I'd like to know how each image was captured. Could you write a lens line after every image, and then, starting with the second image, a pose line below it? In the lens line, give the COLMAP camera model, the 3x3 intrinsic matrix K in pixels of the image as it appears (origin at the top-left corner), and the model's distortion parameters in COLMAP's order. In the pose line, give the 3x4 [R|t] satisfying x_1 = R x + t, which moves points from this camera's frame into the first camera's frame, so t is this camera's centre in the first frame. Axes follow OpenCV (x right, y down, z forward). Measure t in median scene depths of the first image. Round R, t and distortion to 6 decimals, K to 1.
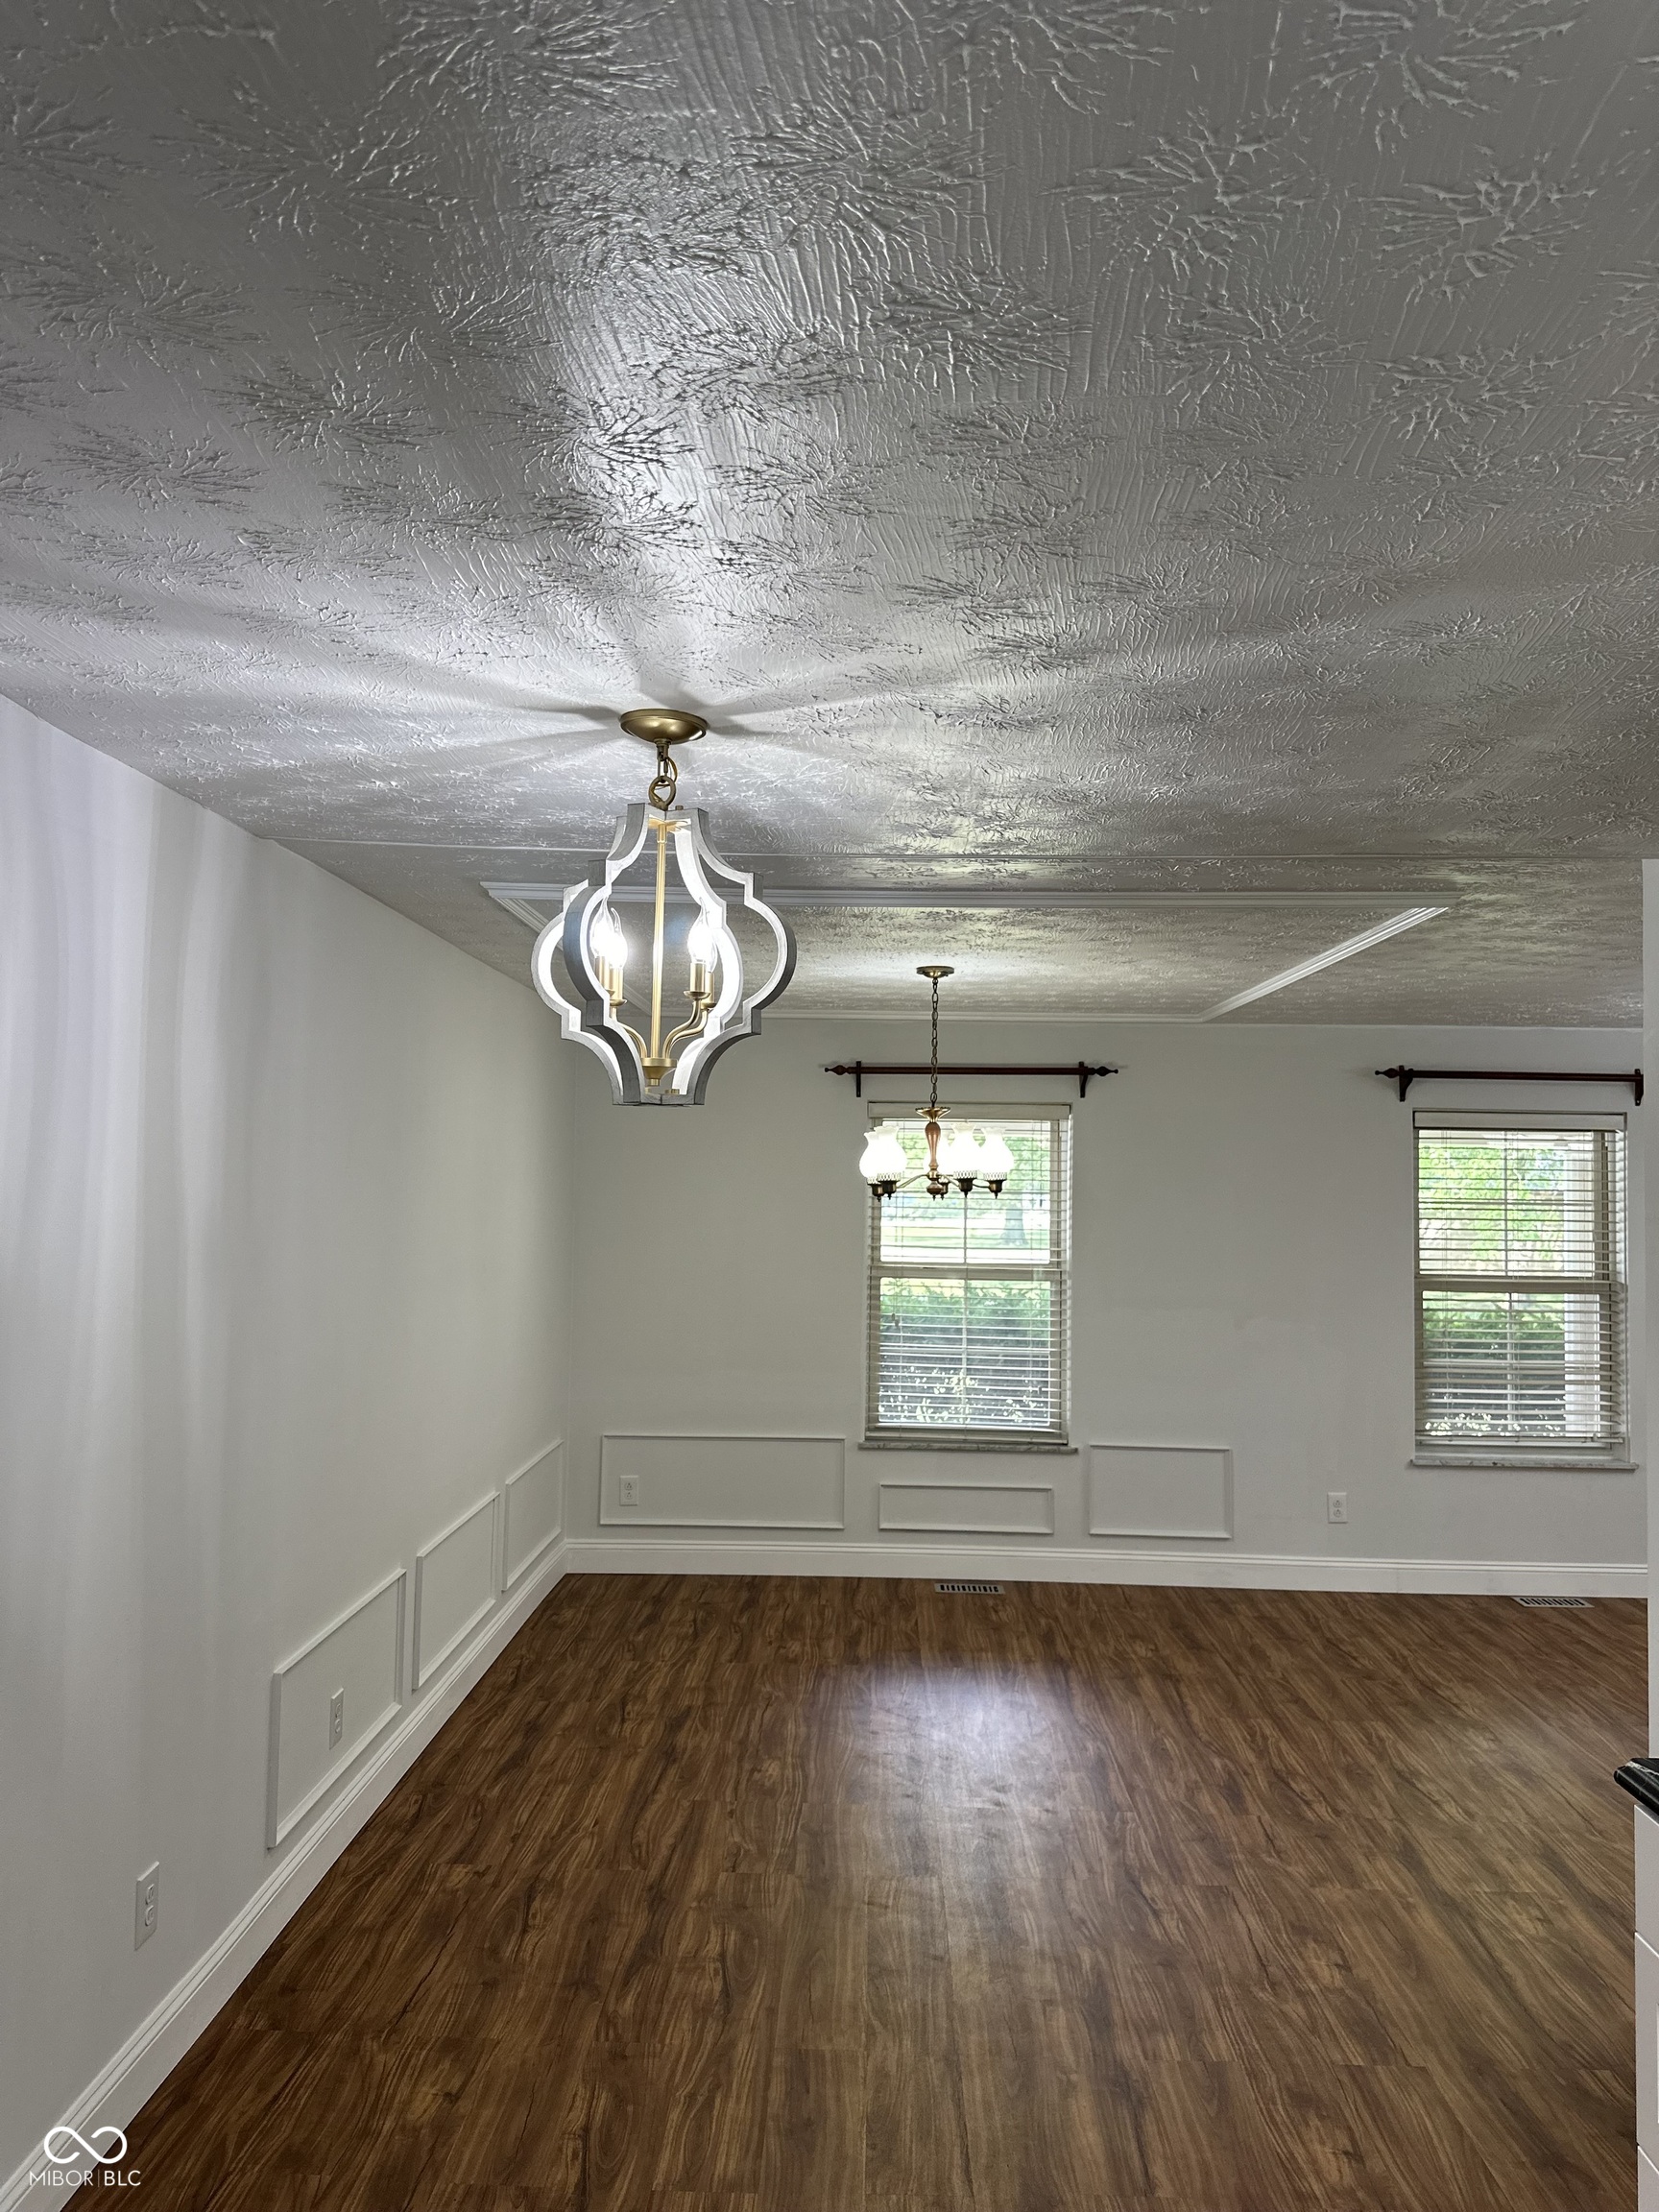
lens RADIAL K [[1538.5, 0, 831.5], [0, 1538.5, 1107.8], [0, 0, 1]] dist [0.040979, -0.045173]
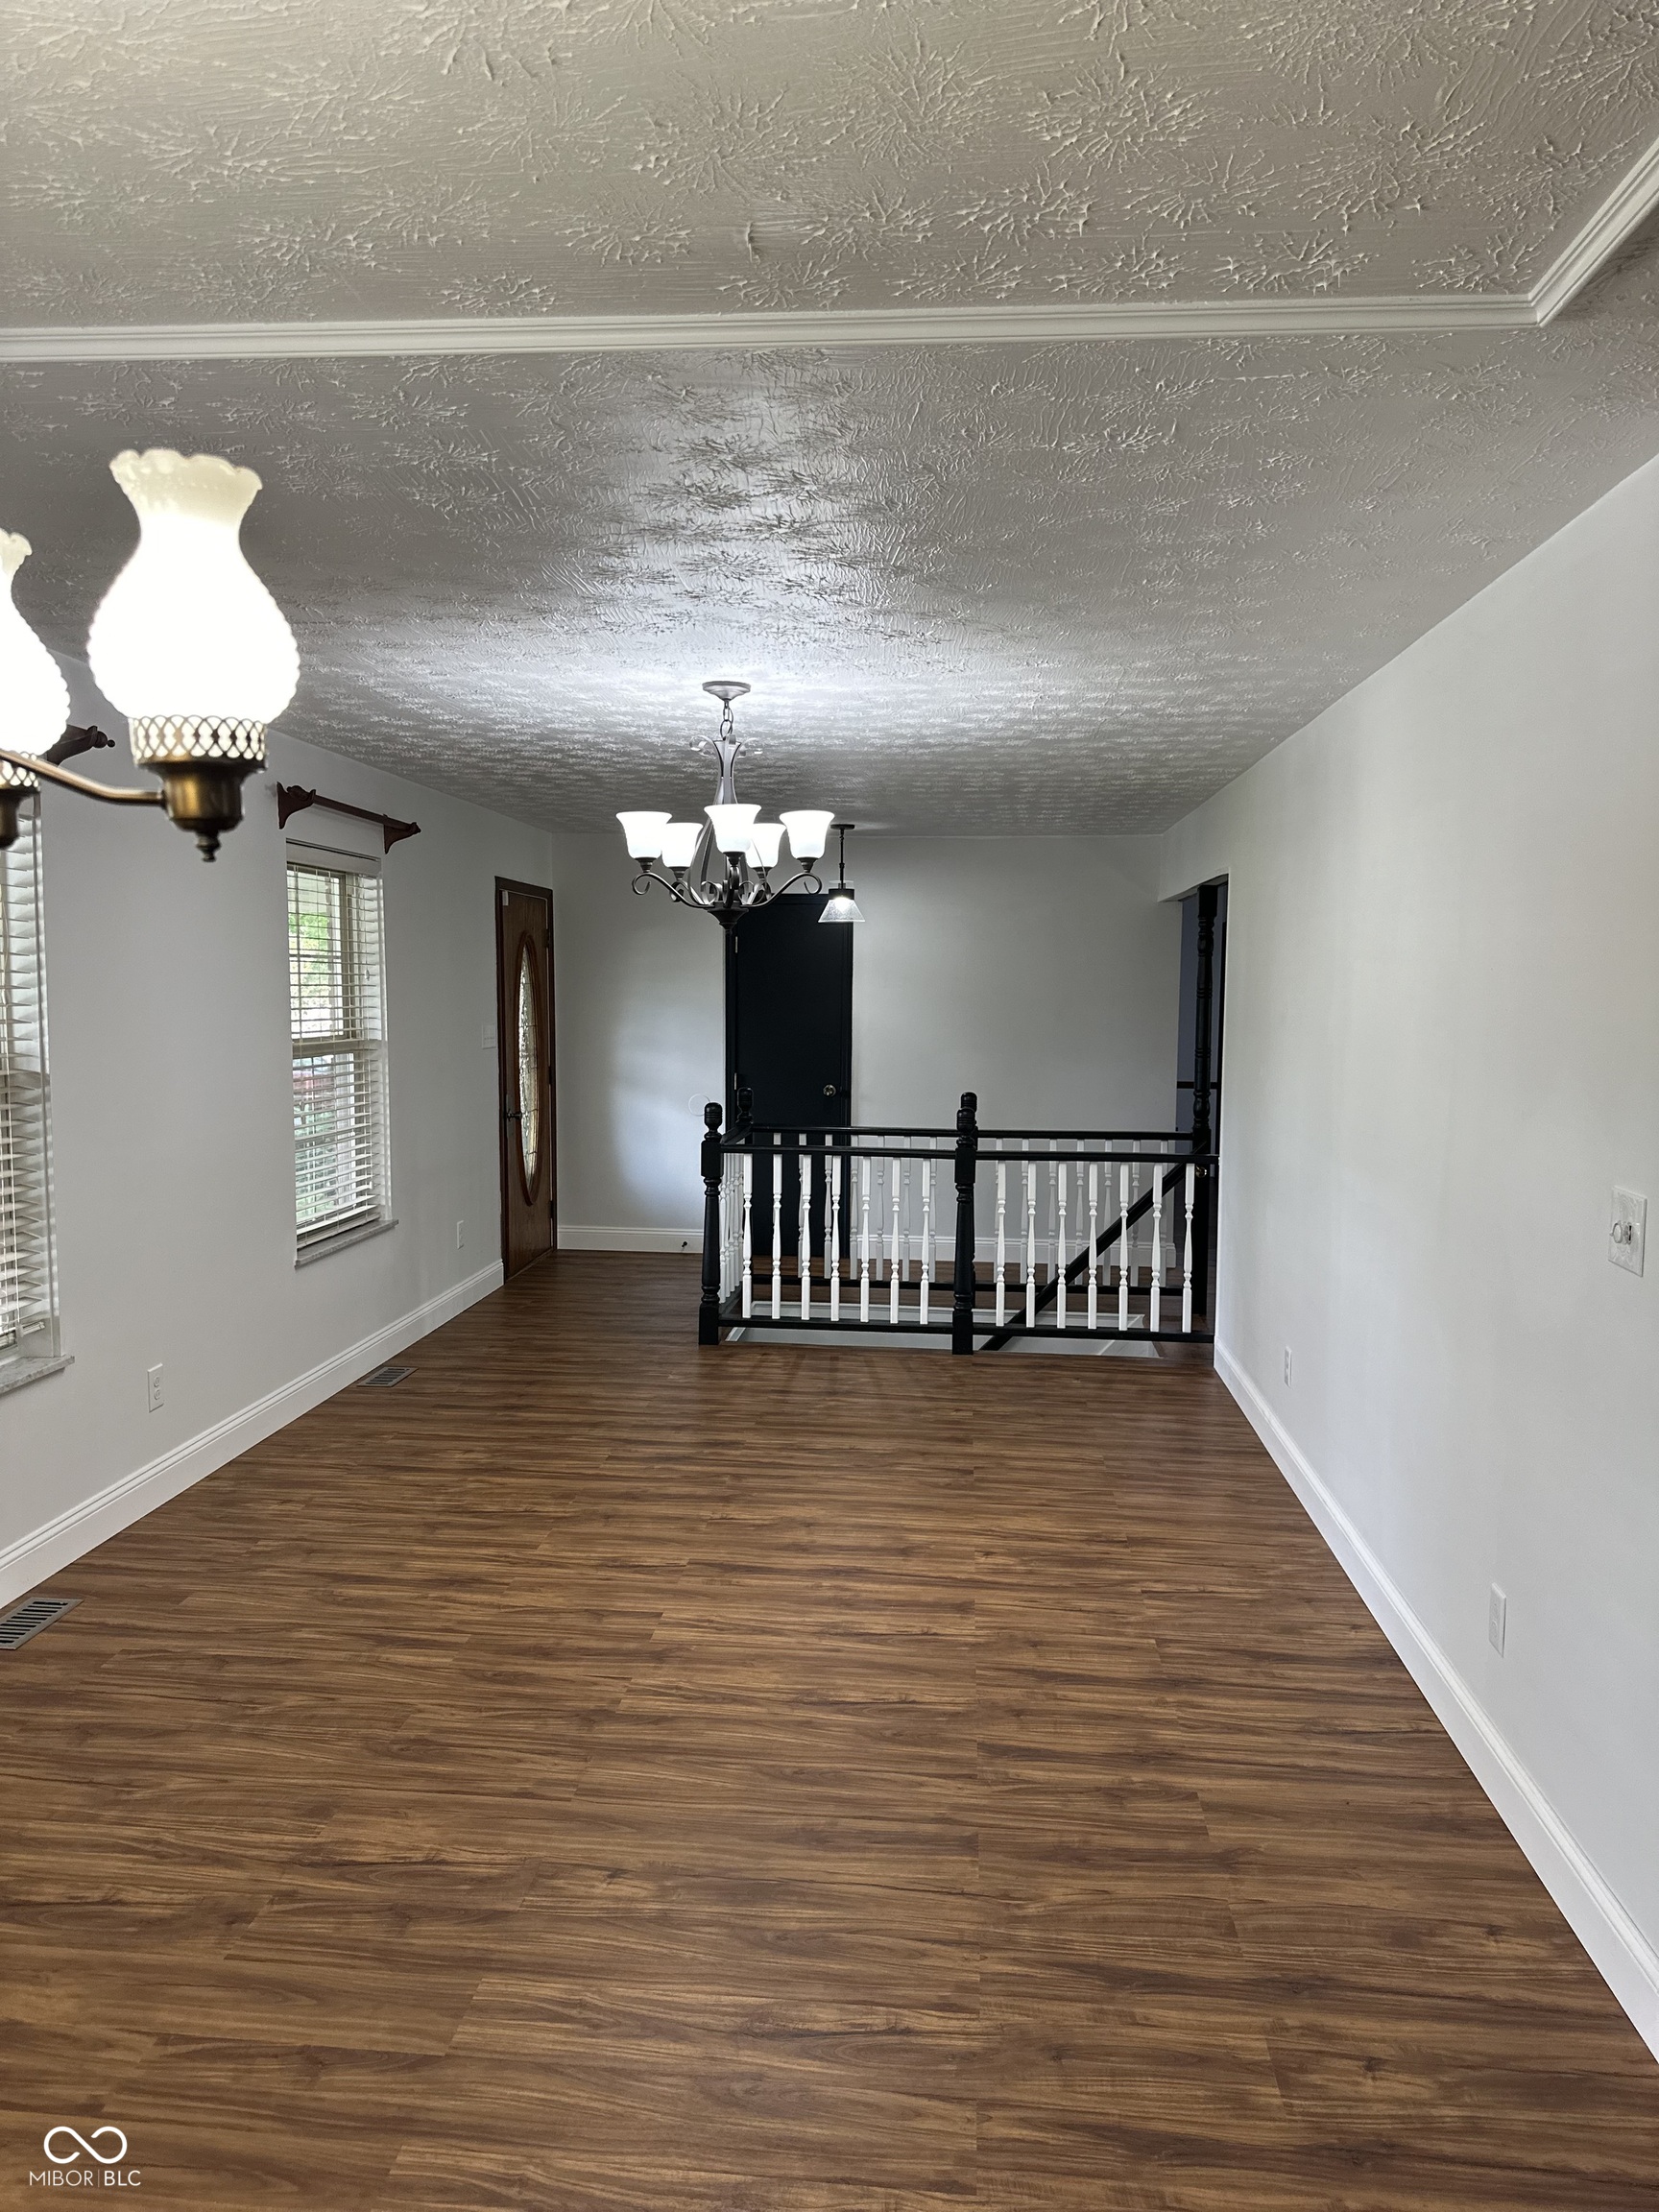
lens RADIAL K [[1538.5, 0, 834.1], [0, 1538.5, 1108.2], [0, 0, 1]] dist [0.040979, -0.045173]
pose [[0.057738, -0.083938, 0.994797, -0.107414], [-0.067851, 0.993825, 0.087795, 0.069258], [-0.996023, -0.072567, 0.051686, 0.874182]]
